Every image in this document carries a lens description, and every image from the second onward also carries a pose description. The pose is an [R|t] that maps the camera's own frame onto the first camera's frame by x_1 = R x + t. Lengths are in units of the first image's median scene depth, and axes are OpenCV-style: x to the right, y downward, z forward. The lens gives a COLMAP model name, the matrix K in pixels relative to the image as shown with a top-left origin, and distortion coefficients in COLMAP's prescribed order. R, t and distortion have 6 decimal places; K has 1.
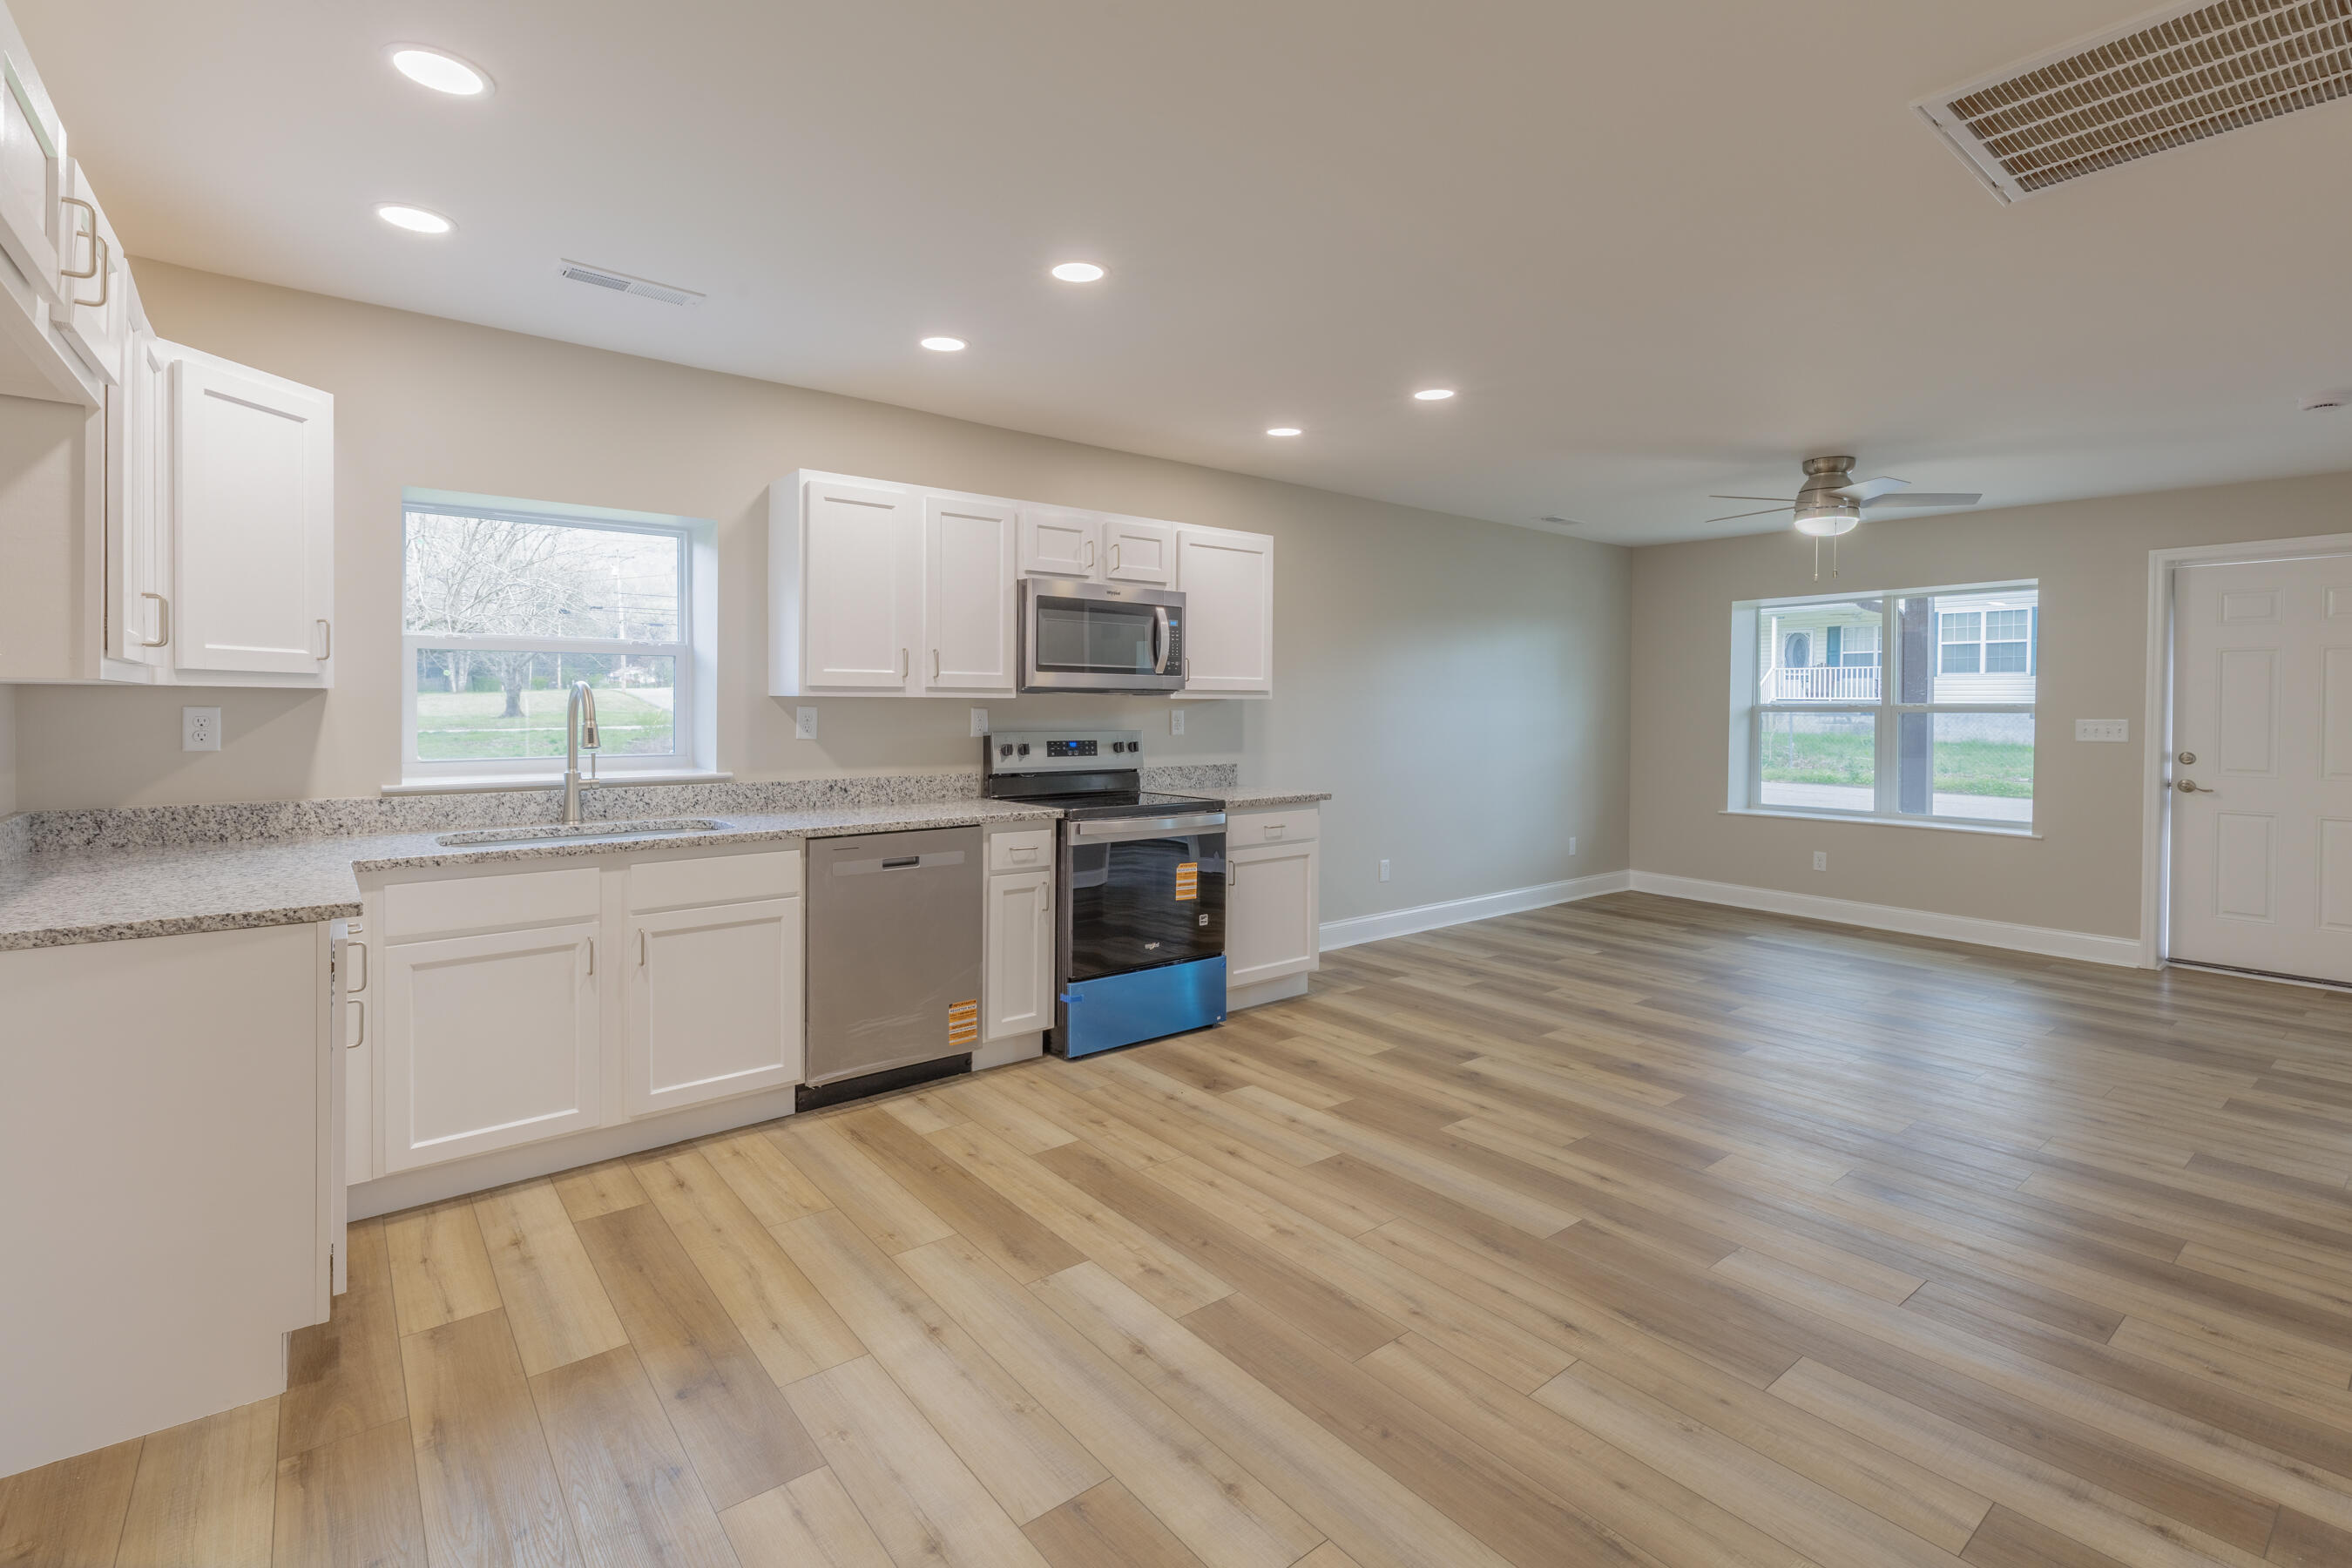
lens RADIAL K [[1061.5, 0, 1180.1], [0, 1061.5, 724.1], [0, 0, 1]] dist [0.000843, 0.000392]
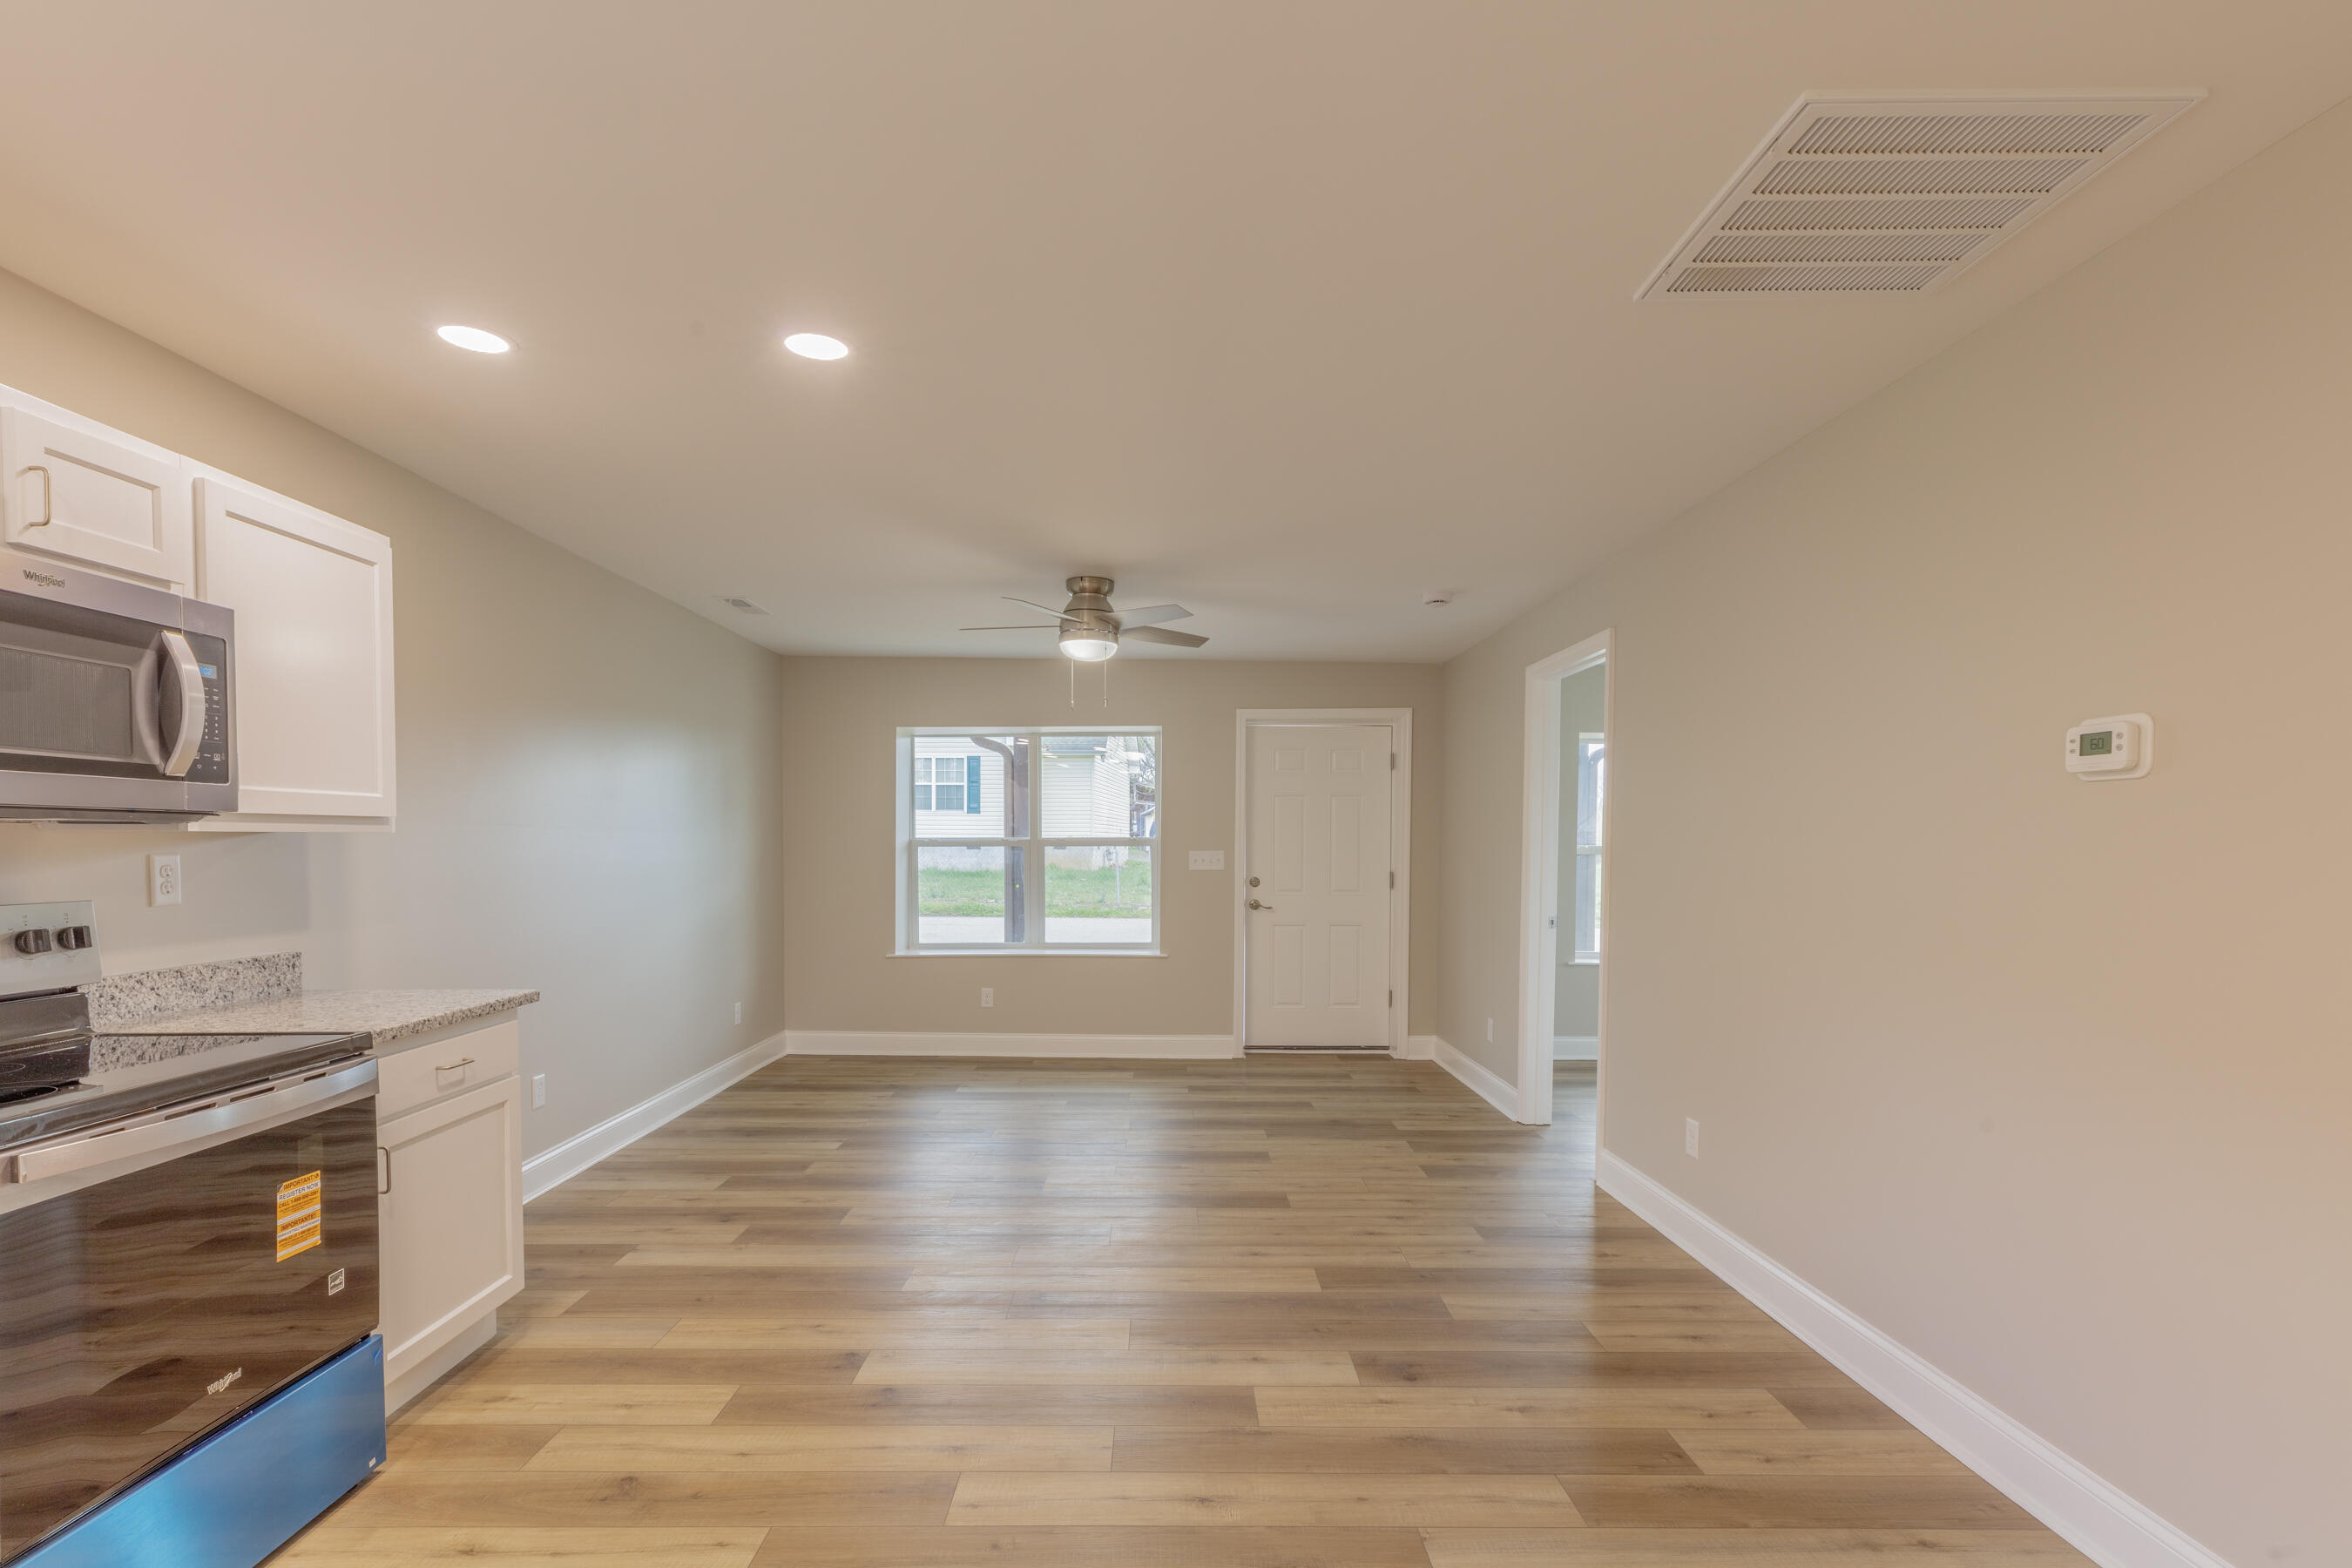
lens RADIAL K [[1093.2, 0, 1169.8], [0, 1093.2, 872.1], [0, 0, 1]] dist [-0.000006, 0.006317]
pose [[0.629266, -0.026802, 0.776728, -0.105578], [0.016989, 0.999641, 0.020730, -0.007743], [-0.777005, 0.000151, 0.629495, 0.322890]]
